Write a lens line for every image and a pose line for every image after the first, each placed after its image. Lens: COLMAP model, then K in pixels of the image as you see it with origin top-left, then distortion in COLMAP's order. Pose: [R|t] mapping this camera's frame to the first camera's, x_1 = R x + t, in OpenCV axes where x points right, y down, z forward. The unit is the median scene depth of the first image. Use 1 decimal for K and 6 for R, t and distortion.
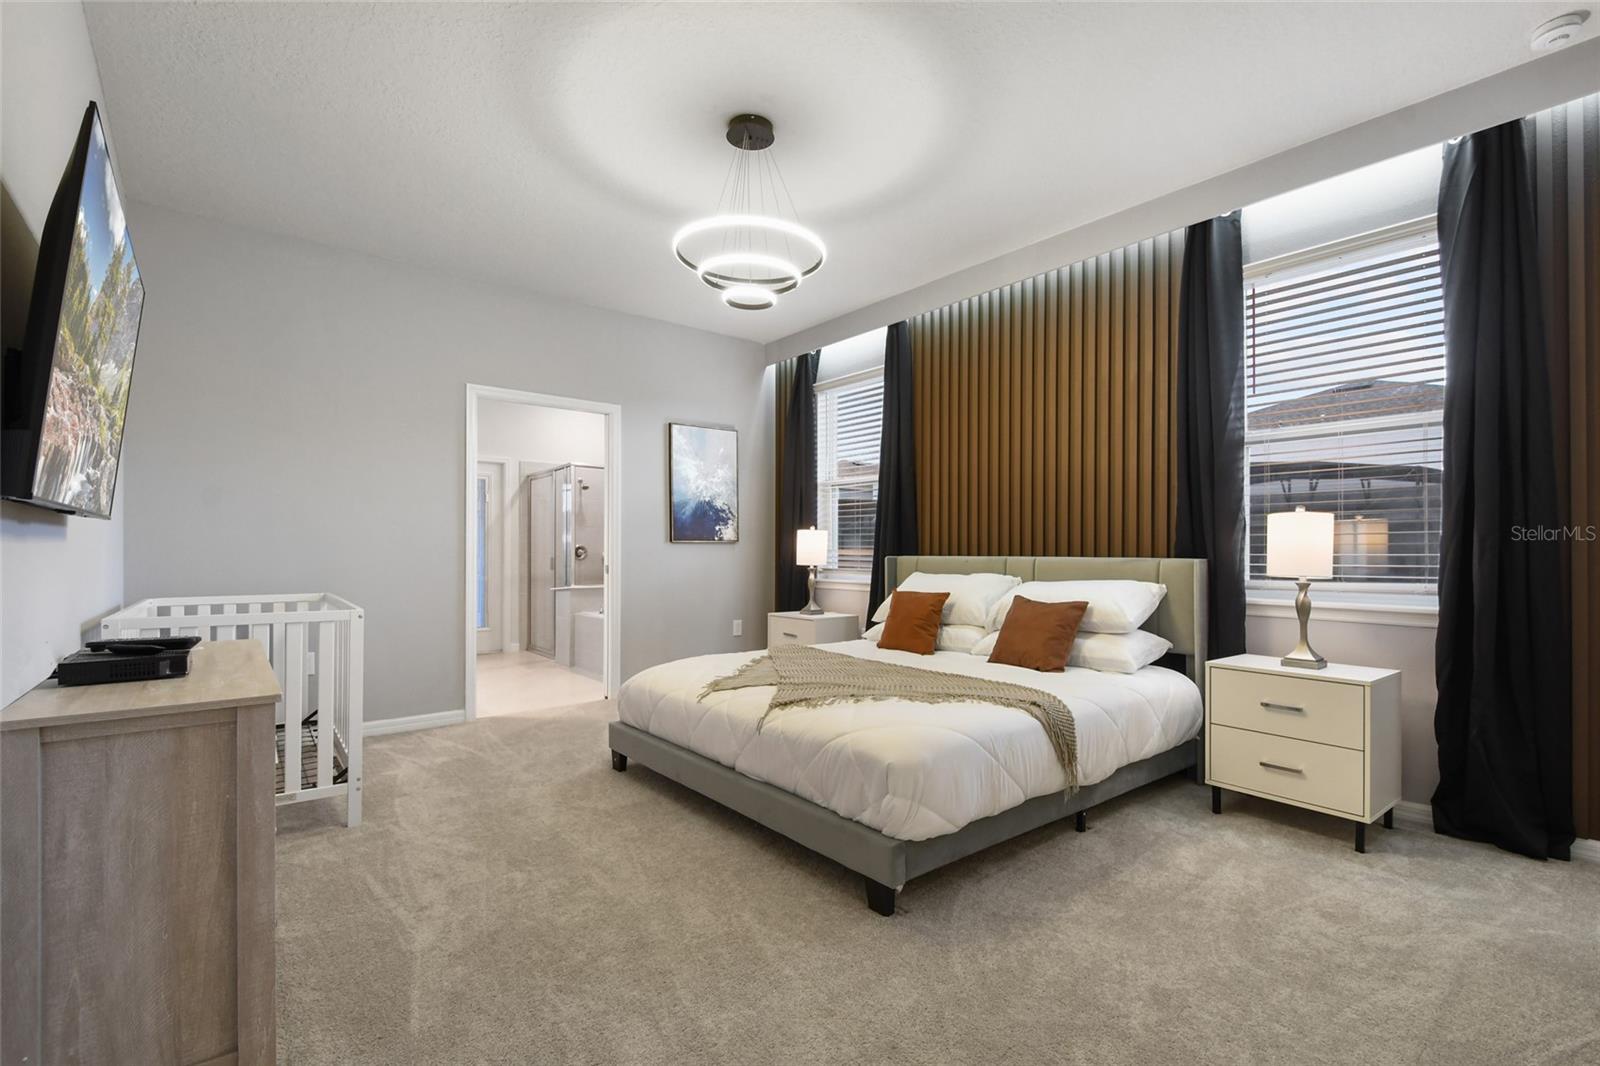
lens RADIAL K [[748.8, 0, 803.9], [0, 748.8, 540.8], [0, 0, 1]] dist [0.000281, -0.000407]
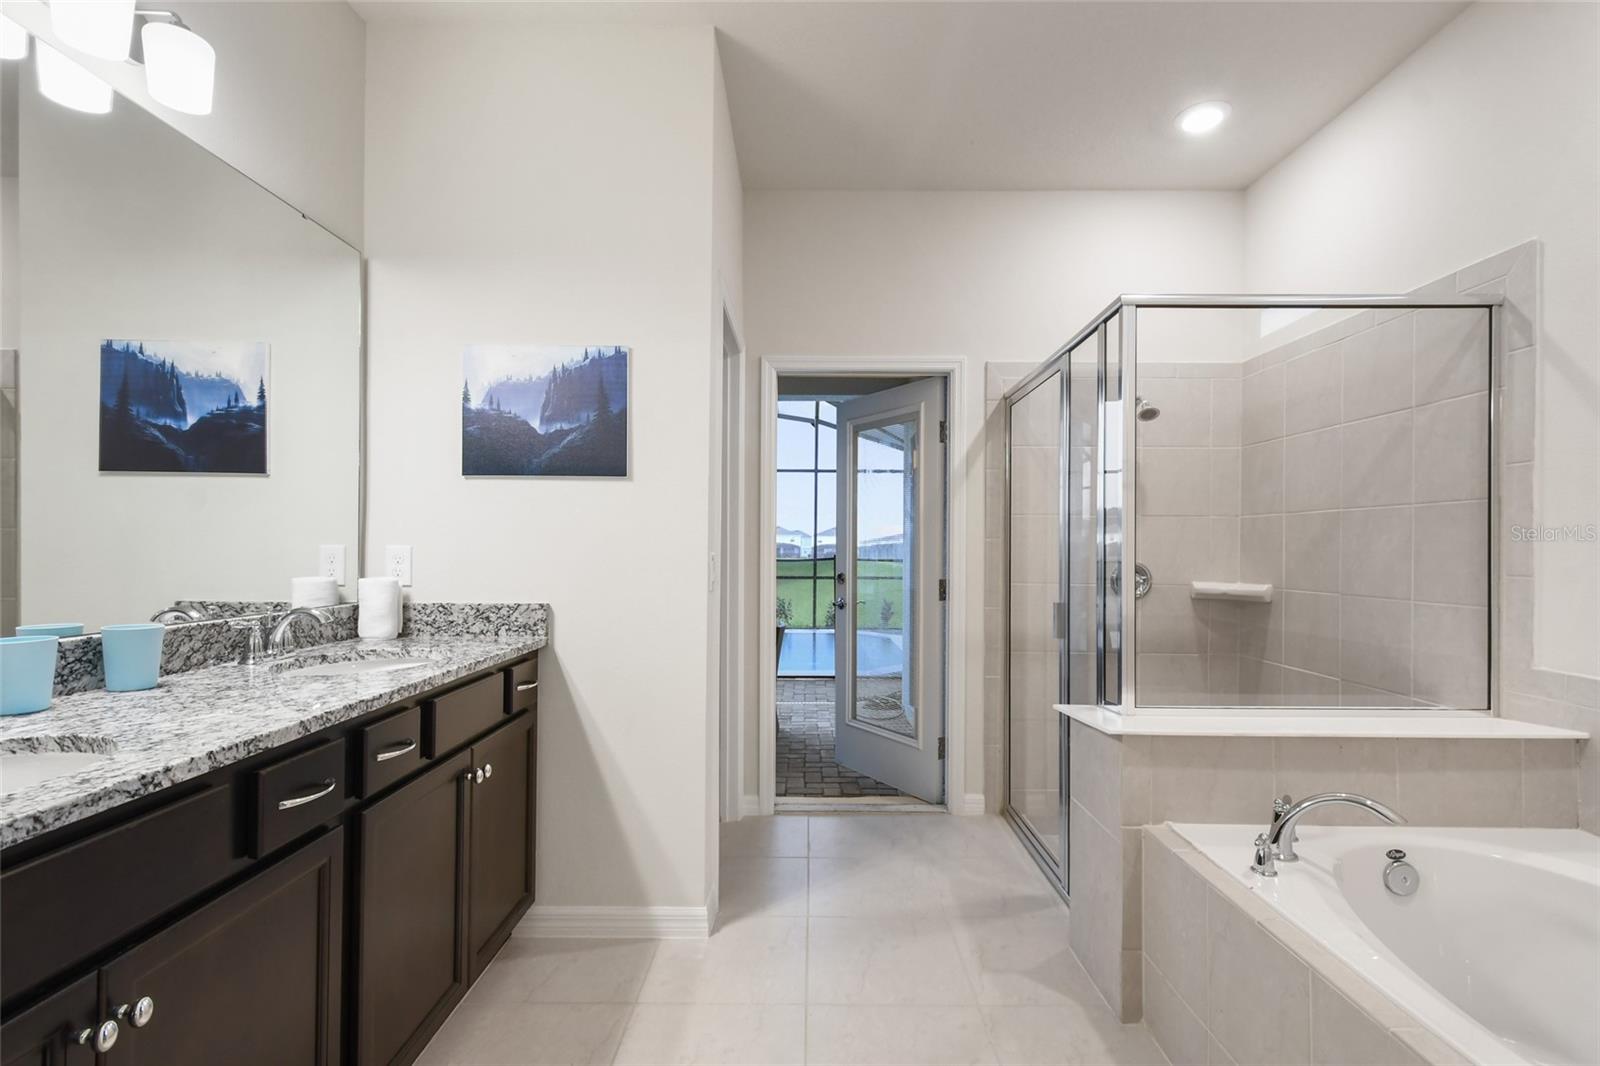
lens RADIAL K [[716.3, 0, 816.7], [0, 716.3, 540.4], [0, 0, 1]] dist [-0.001582, -0.000315]
pose [[0.784505, -0.005629, -0.620096, -0.204894], [-0.004651, 0.999877, -0.014961, 0.000632], [0.620105, 0.014621, 0.784383, 0.626238]]
